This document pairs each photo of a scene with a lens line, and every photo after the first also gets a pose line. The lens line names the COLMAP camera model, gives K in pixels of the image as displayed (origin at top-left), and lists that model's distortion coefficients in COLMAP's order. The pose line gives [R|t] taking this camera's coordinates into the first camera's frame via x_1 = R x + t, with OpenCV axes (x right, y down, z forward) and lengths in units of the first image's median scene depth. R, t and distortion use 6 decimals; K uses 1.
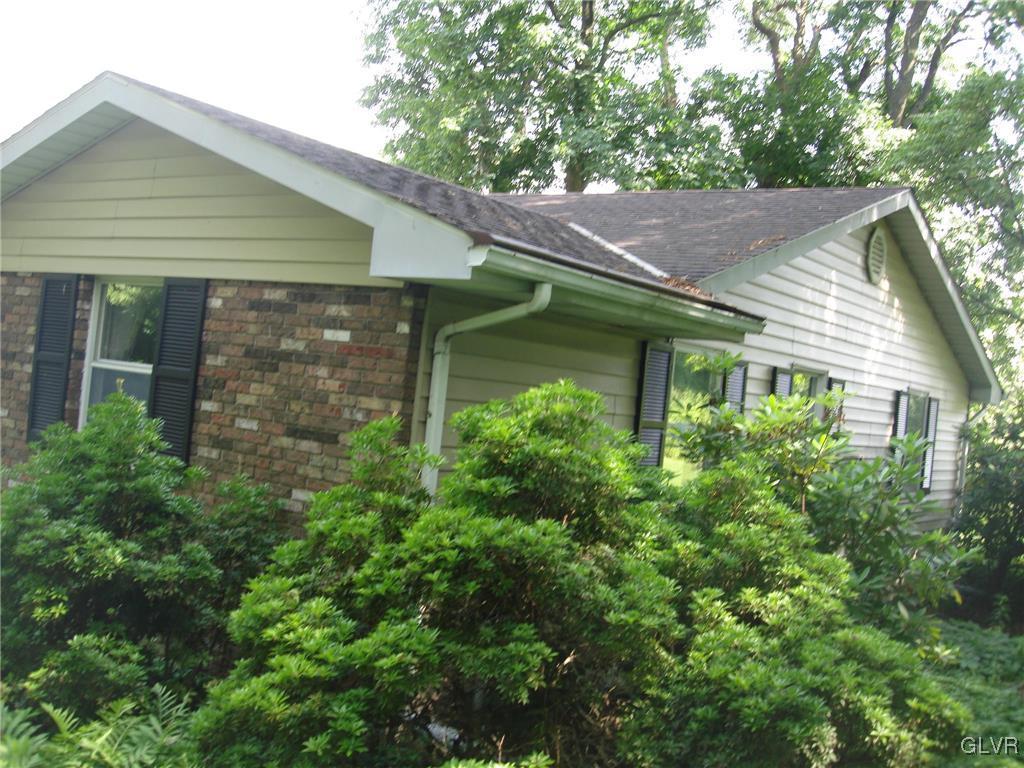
lens RADIAL K [[1139.8, 0, 512.4], [0, 1139.8, 383.3], [0, 0, 1]] dist [-0.114011, 0.000000]
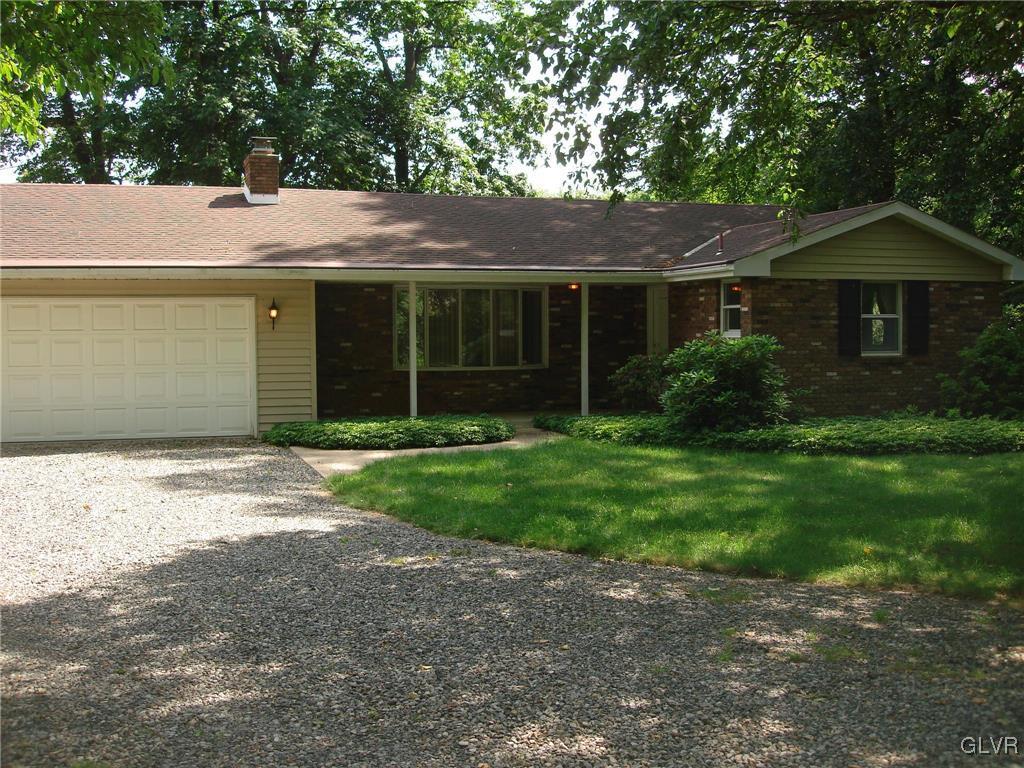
lens RADIAL K [[1139.8, 0, 512.6], [0, 1139.8, 377.3], [0, 0, 1]] dist [-0.114011, 0.000000]
pose [[0.588265, -0.145705, 0.795434, -3.193689], [0.066655, 0.989023, 0.131871, -0.298118], [-0.805917, -0.024555, 0.591519, 0.197767]]
